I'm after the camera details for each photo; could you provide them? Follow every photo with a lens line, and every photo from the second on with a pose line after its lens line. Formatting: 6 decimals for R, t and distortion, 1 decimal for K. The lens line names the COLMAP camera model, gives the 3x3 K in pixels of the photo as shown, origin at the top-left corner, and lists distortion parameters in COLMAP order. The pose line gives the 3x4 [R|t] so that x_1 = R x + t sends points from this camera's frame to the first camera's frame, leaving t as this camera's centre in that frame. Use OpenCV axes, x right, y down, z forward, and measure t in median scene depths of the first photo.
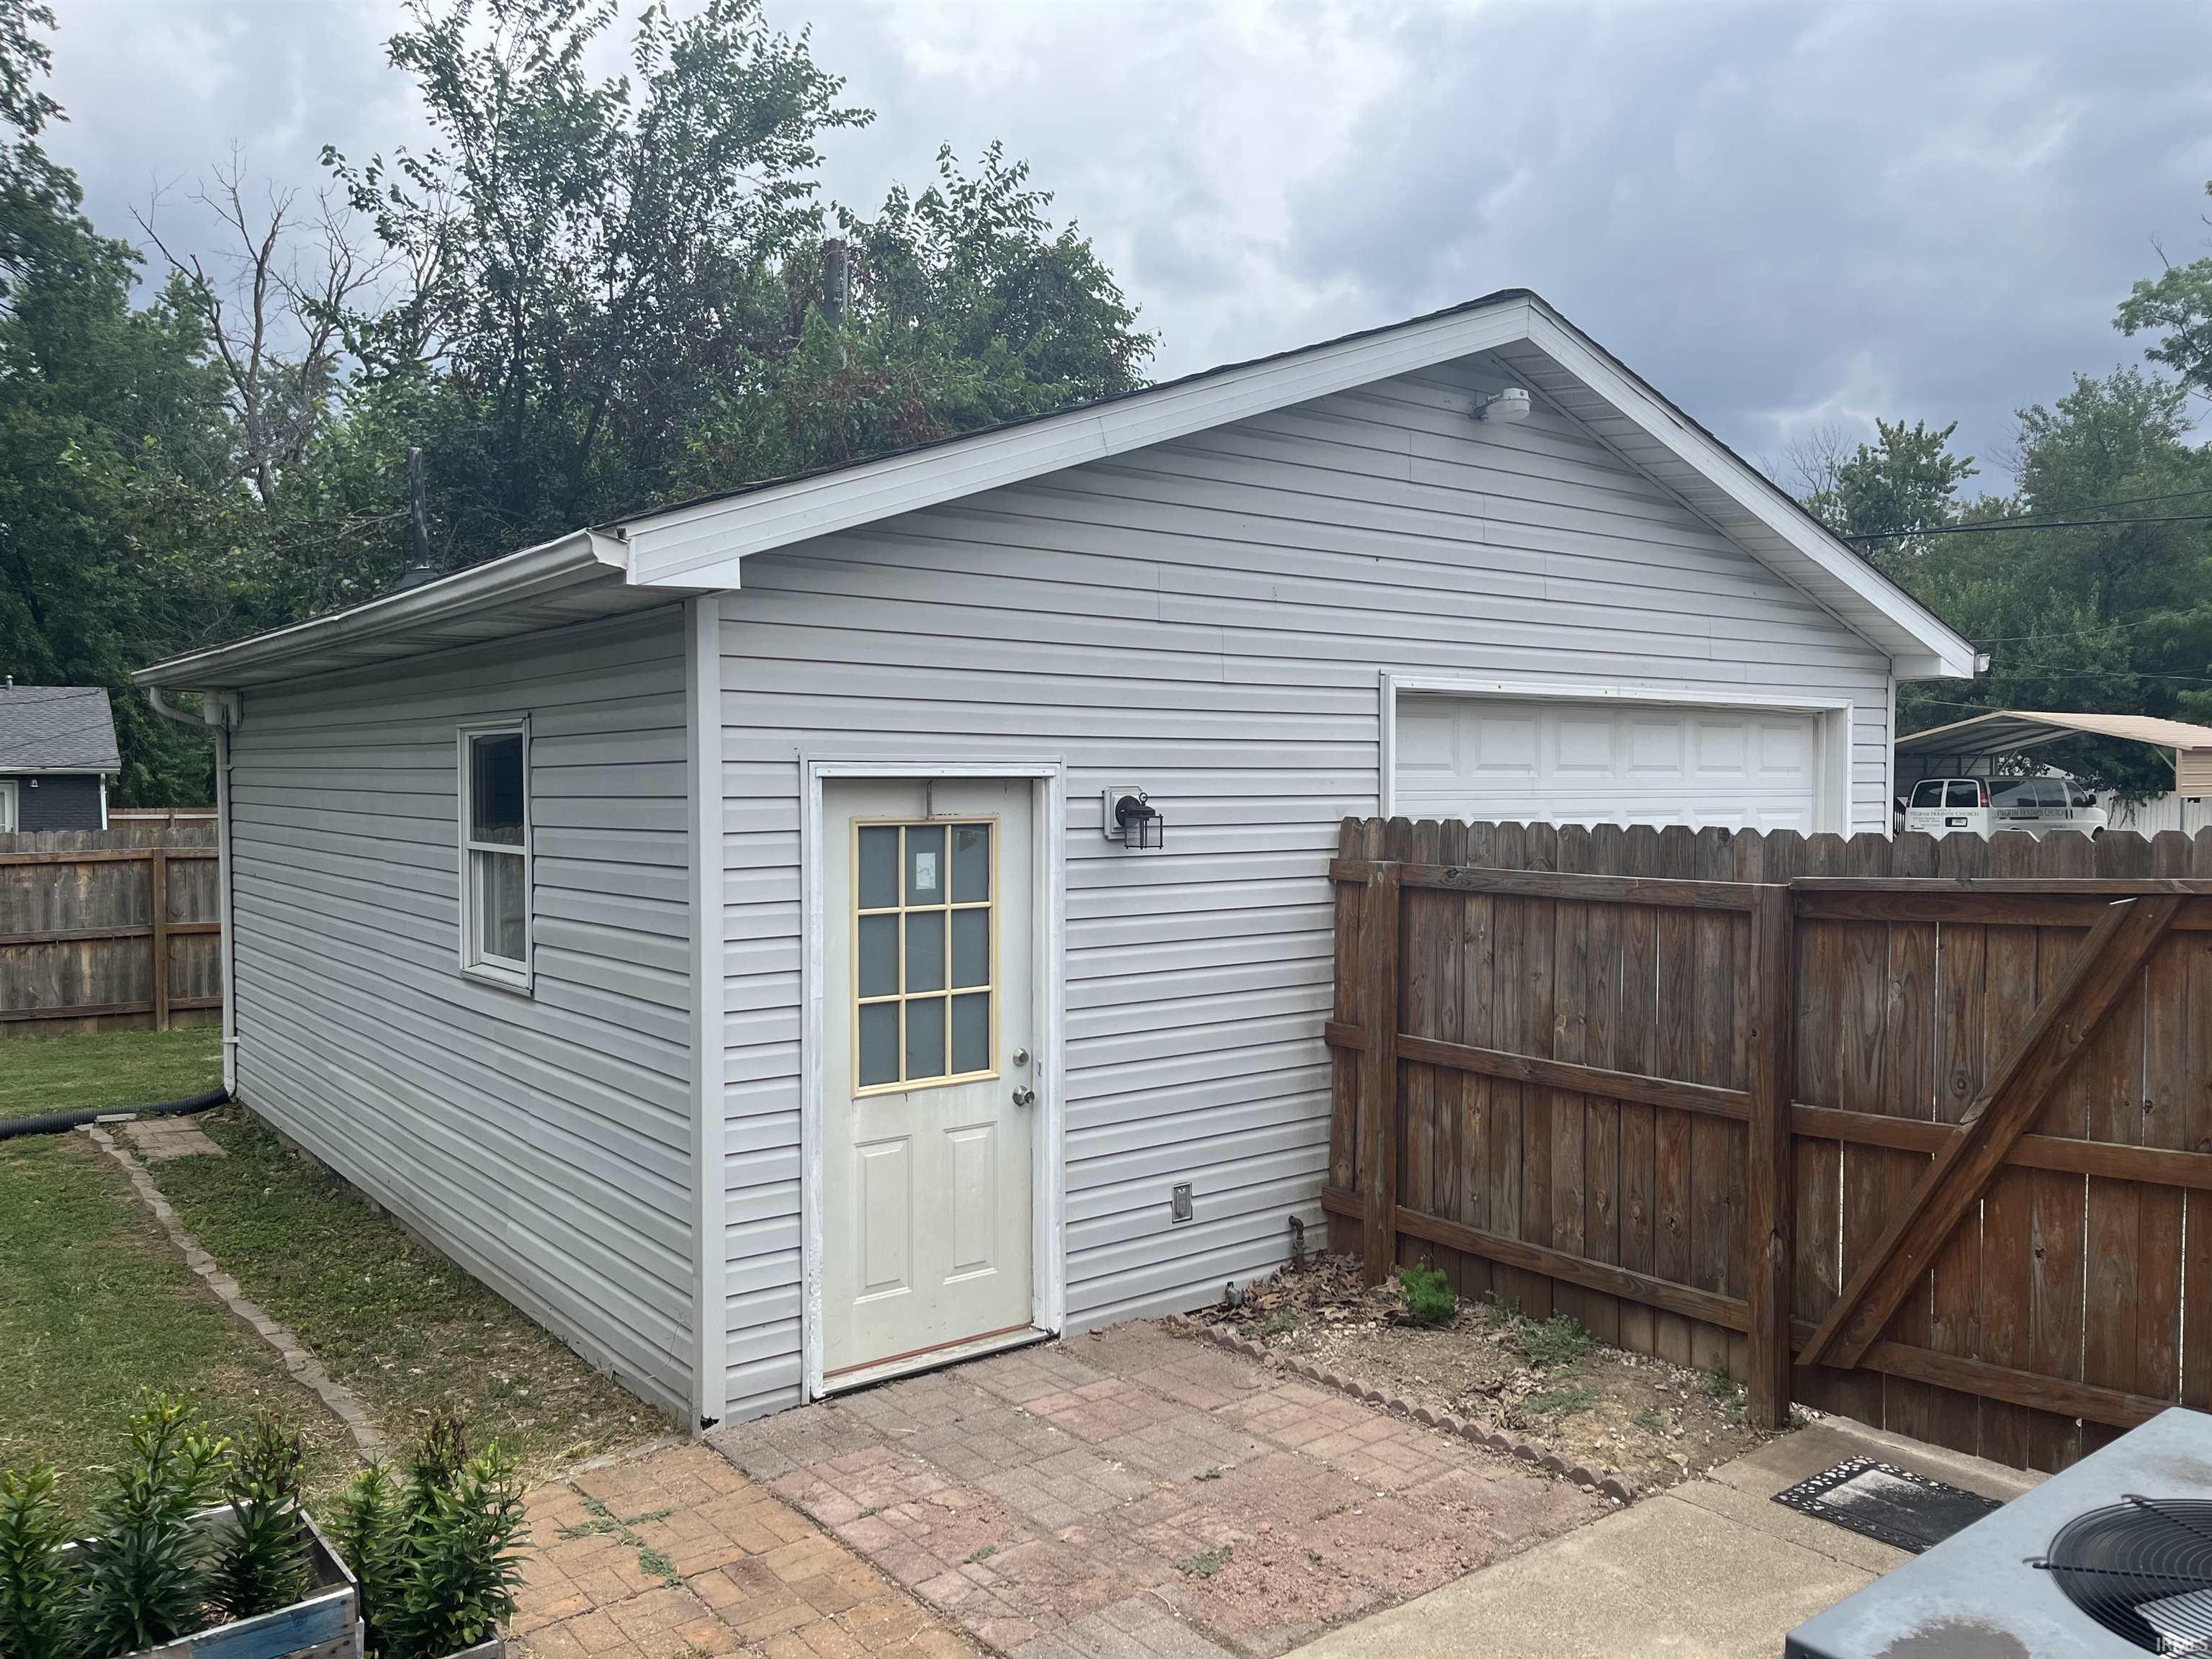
lens RADIAL K [[1672.6, 0, 1088.2], [0, 1672.6, 821.0], [0, 0, 1]] dist [0.036801, -0.052406]
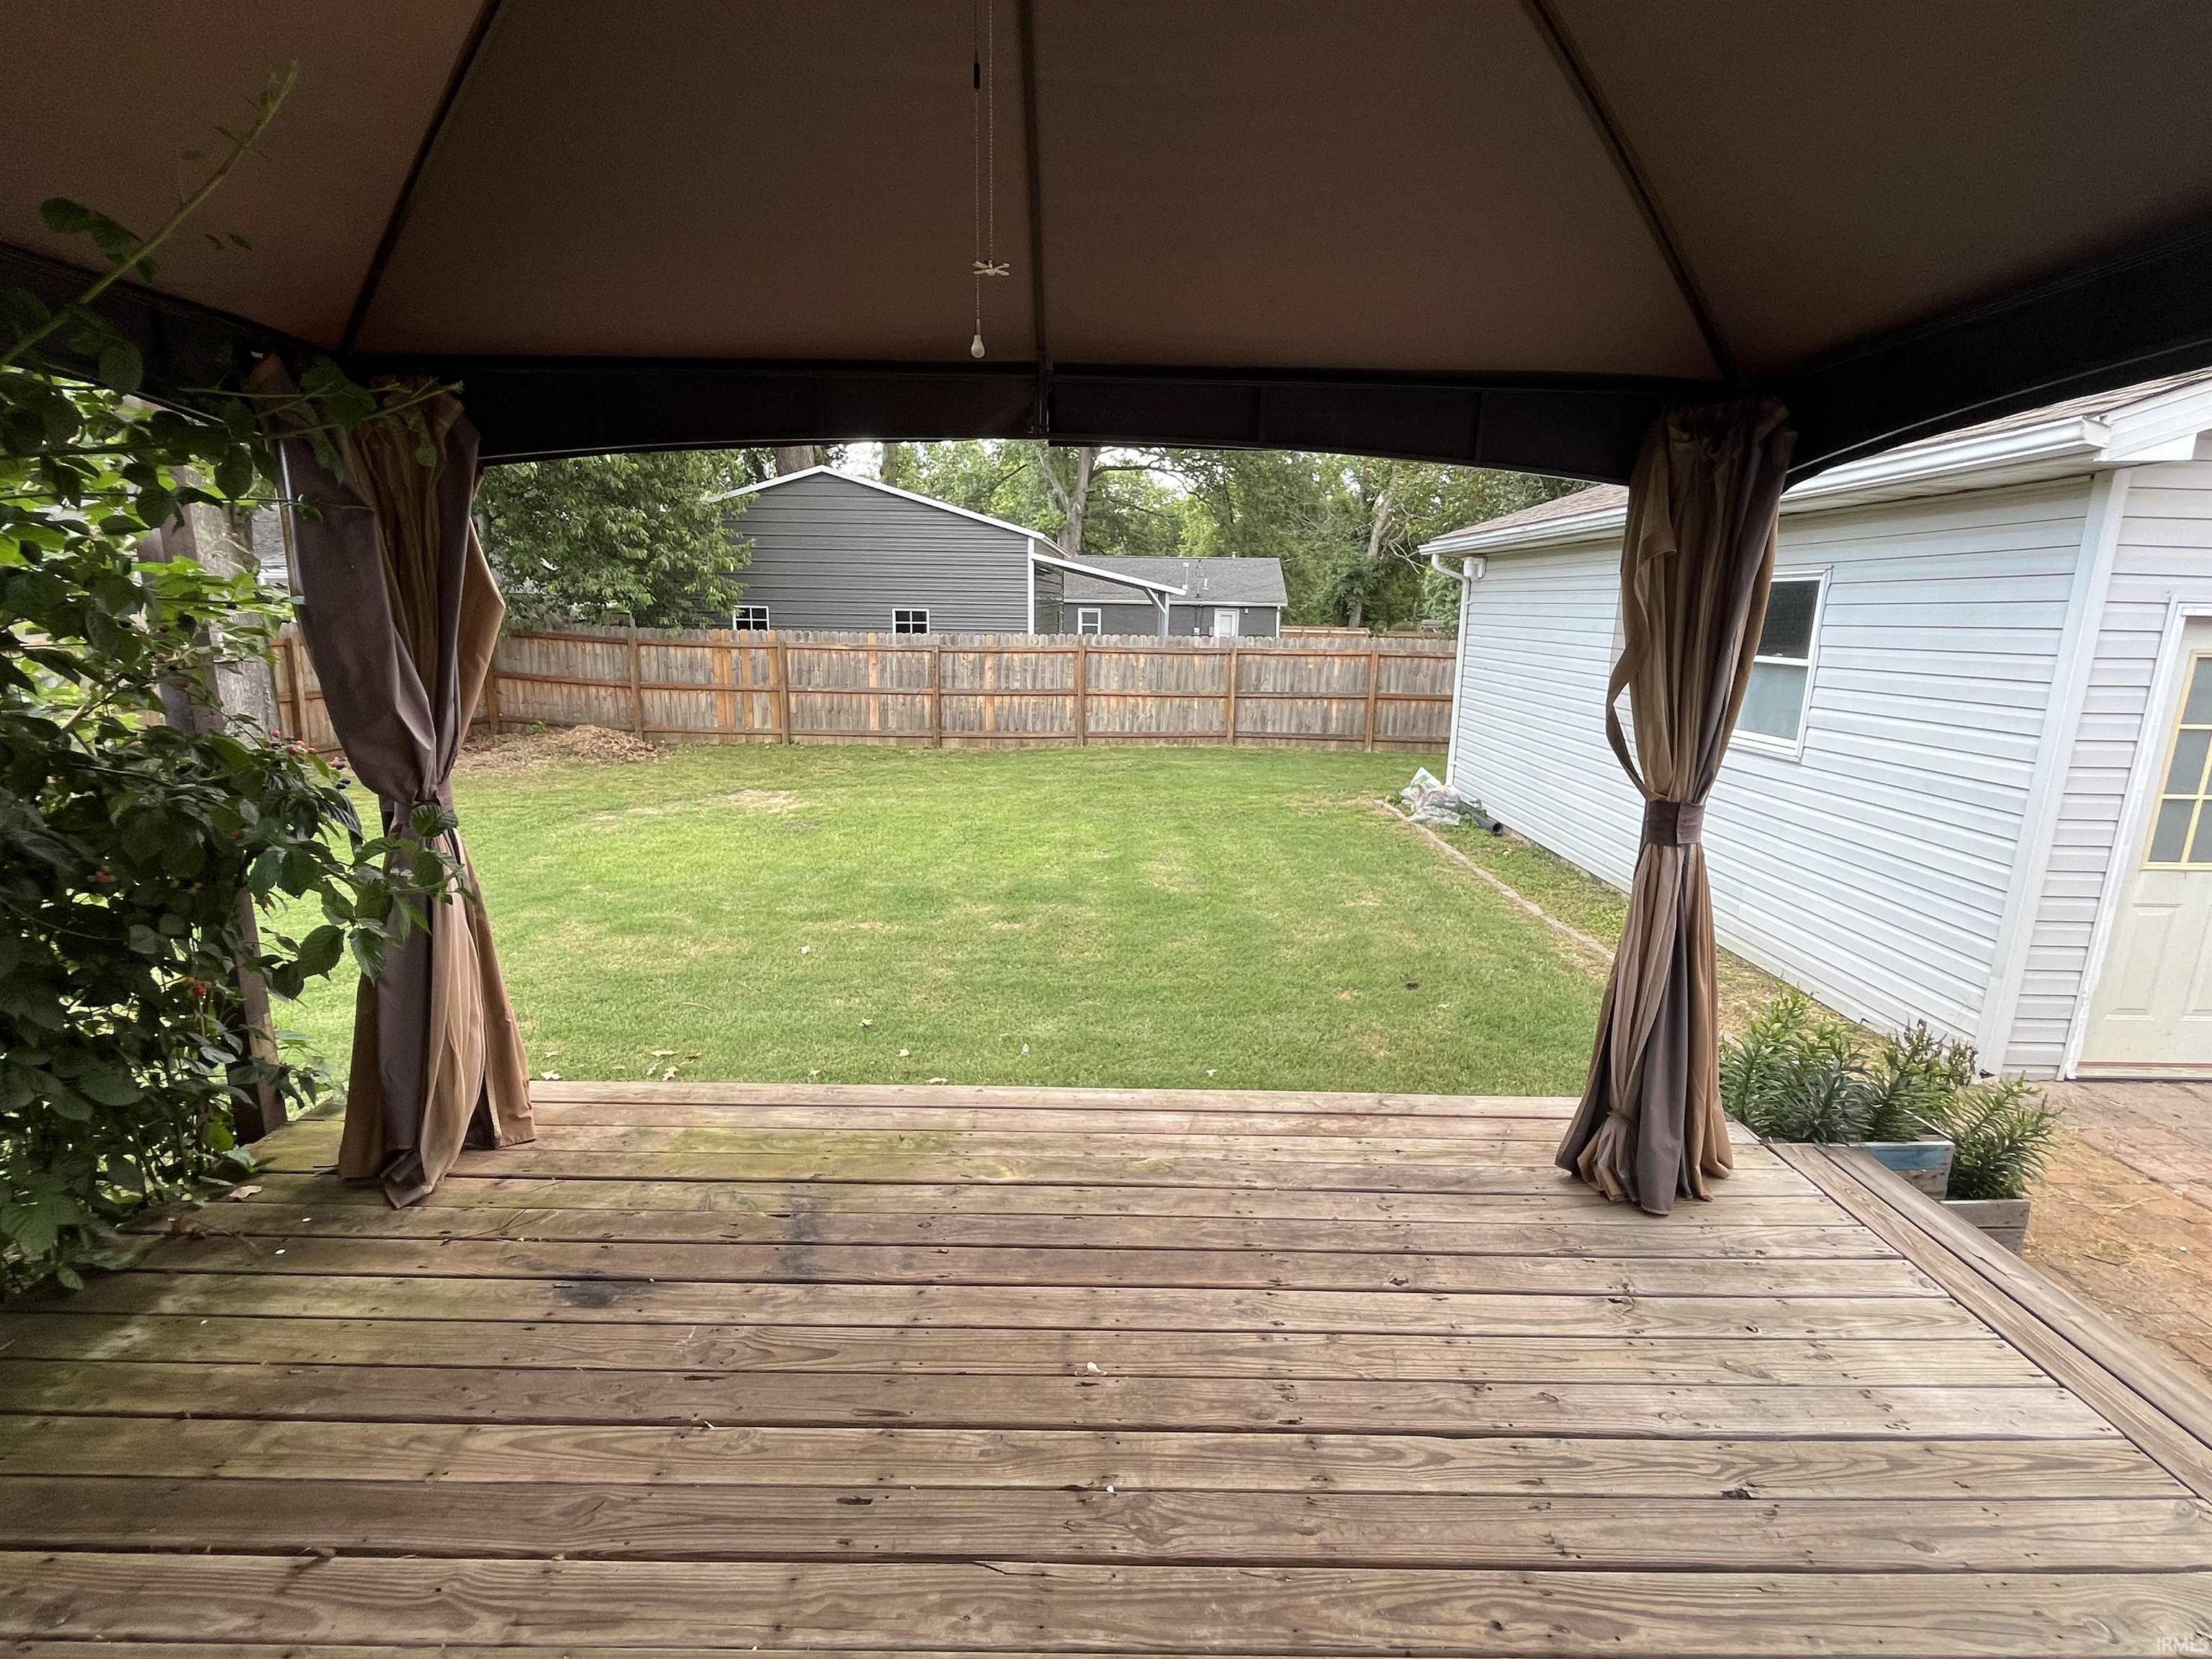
lens RADIAL K [[1015.7, 0, 1110.7], [0, 1015.7, 828.8], [0, 0, 1]] dist [-0.011052, 0.001748]
pose [[0.788245, 0.145708, -0.597862, -0.107491], [-0.033276, 0.980234, 0.195025, 0.003275], [0.614461, -0.133833, 0.777513, -0.031533]]
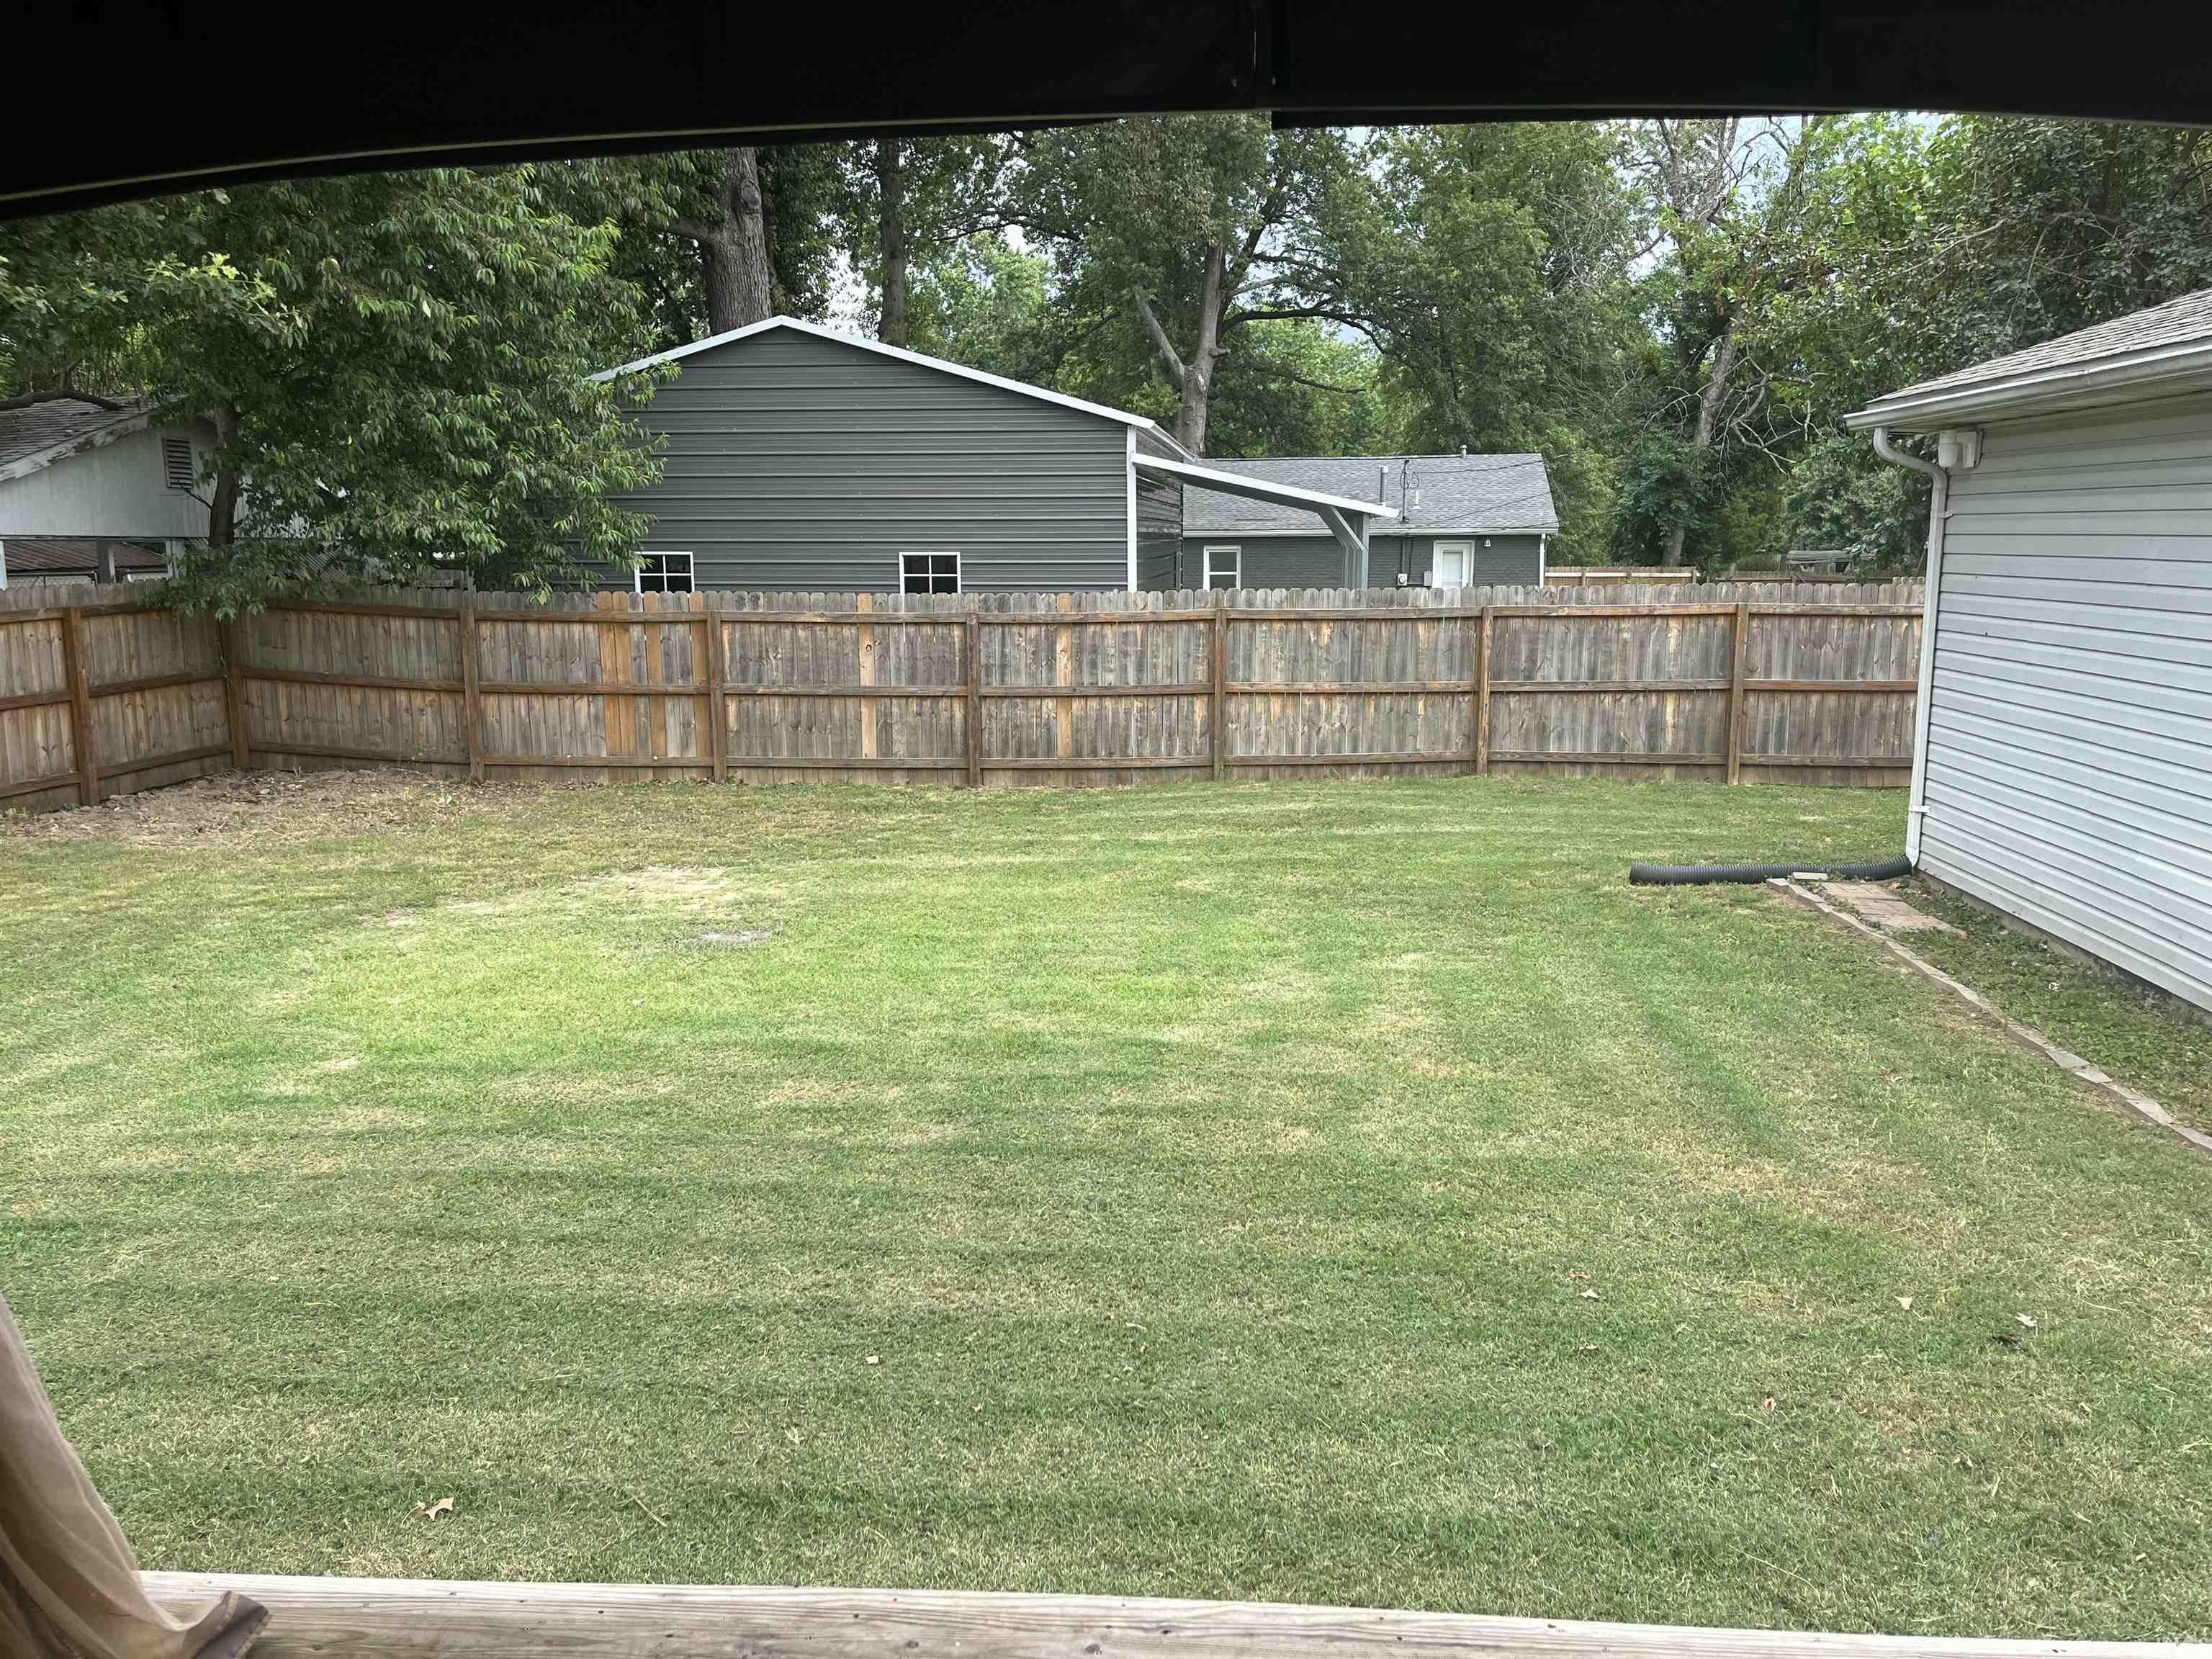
lens RADIAL K [[1672.6, 0, 1110.6], [0, 1672.6, 834.1], [0, 0, 1]] dist [0.036801, -0.052406]
pose [[0.734777, 0.113166, -0.668802, -0.149750], [-0.012720, 0.988110, 0.153221, 0.003806], [0.678189, -0.104076, 0.727480, 0.003452]]
